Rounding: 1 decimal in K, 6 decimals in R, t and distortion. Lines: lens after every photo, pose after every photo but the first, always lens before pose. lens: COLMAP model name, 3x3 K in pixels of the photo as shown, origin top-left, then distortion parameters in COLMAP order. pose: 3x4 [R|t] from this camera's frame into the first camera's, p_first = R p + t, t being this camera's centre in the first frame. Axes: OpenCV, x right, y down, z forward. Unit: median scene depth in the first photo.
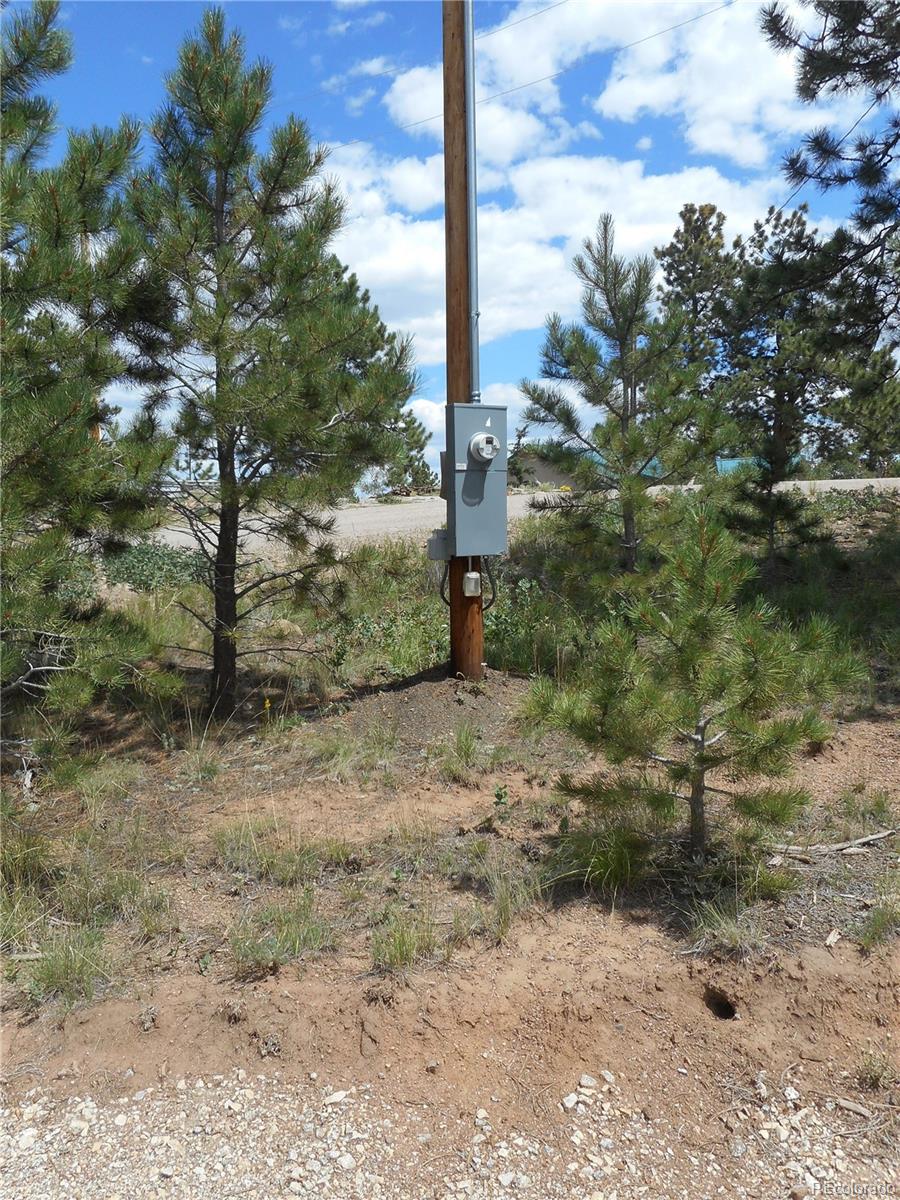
lens RADIAL K [[893.8, 0, 450.0], [0, 893.8, 600.0], [0, 0, 1]] dist [-0.011666, 0.003982]
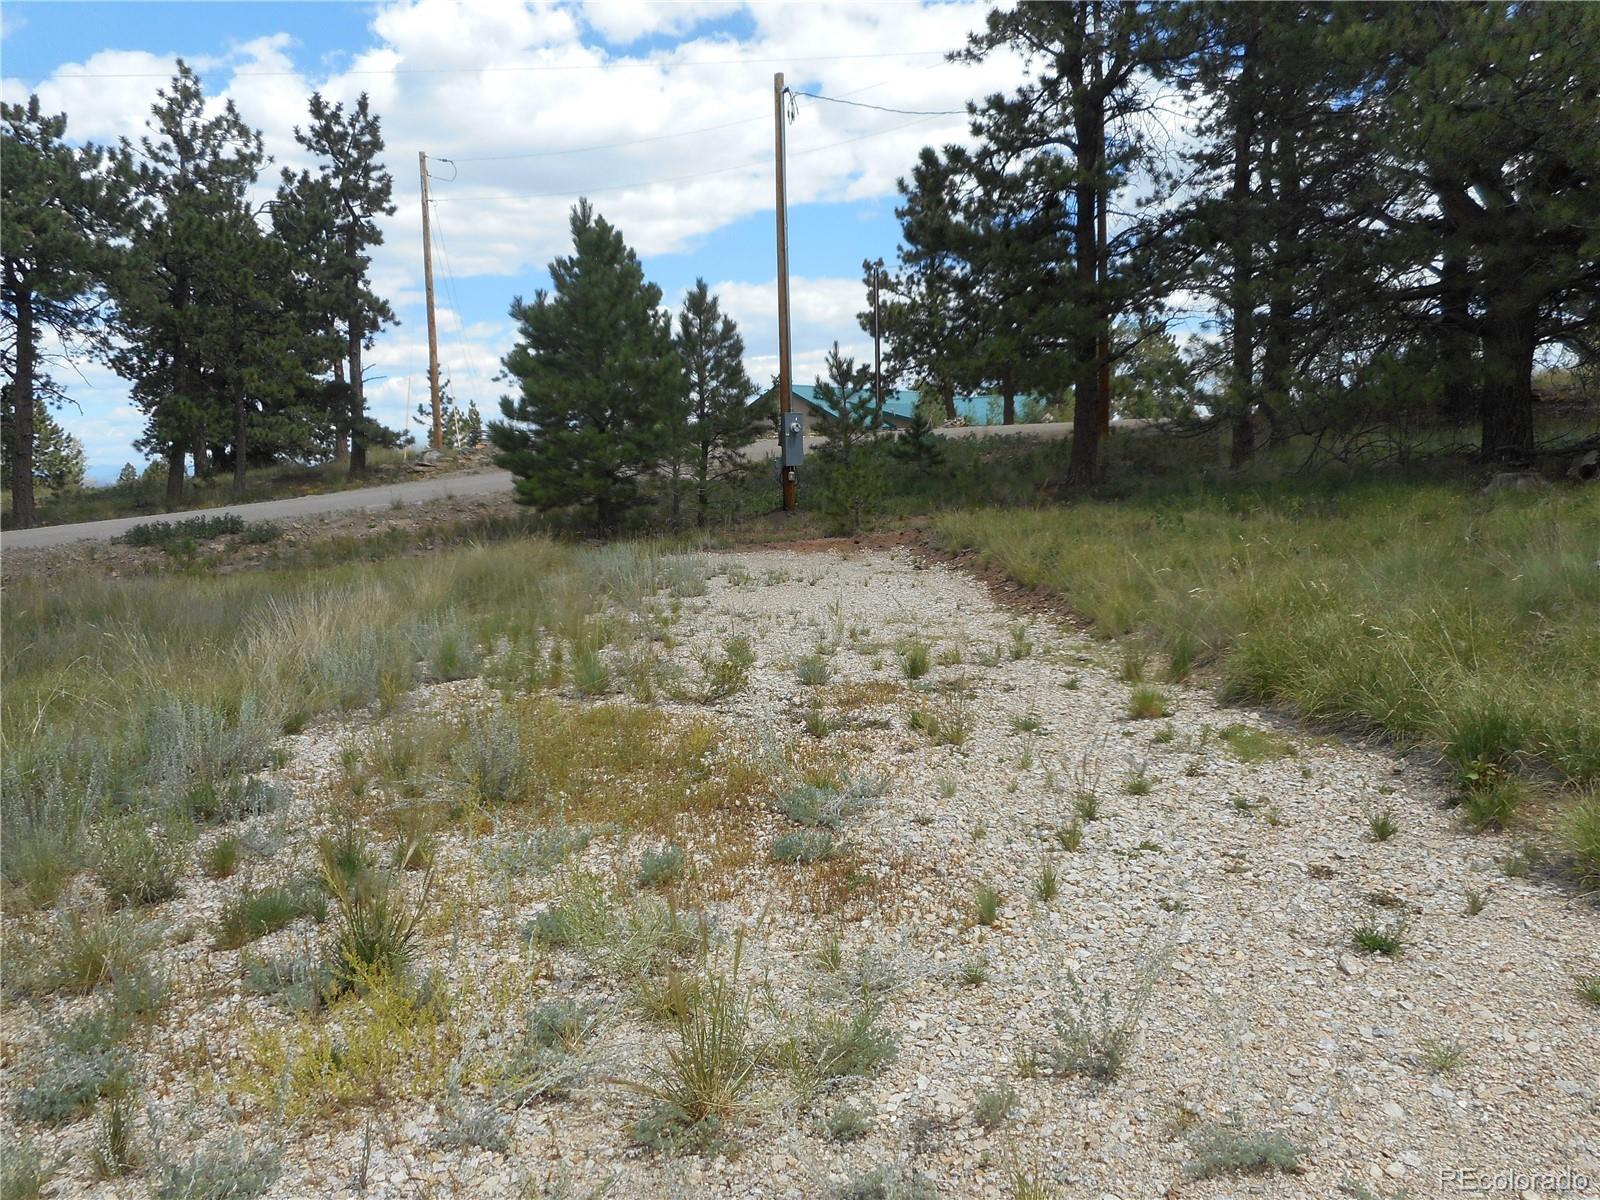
lens RADIAL K [[1191.8, 0, 794.2], [0, 1191.8, 589.1], [0, 0, 1]] dist [-0.011666, 0.003982]
pose [[0.994696, -0.023806, 0.100062, -0.335056], [0.022287, 0.999619, 0.016269, 0.264581], [-0.100411, -0.013952, 0.994848, -2.622746]]
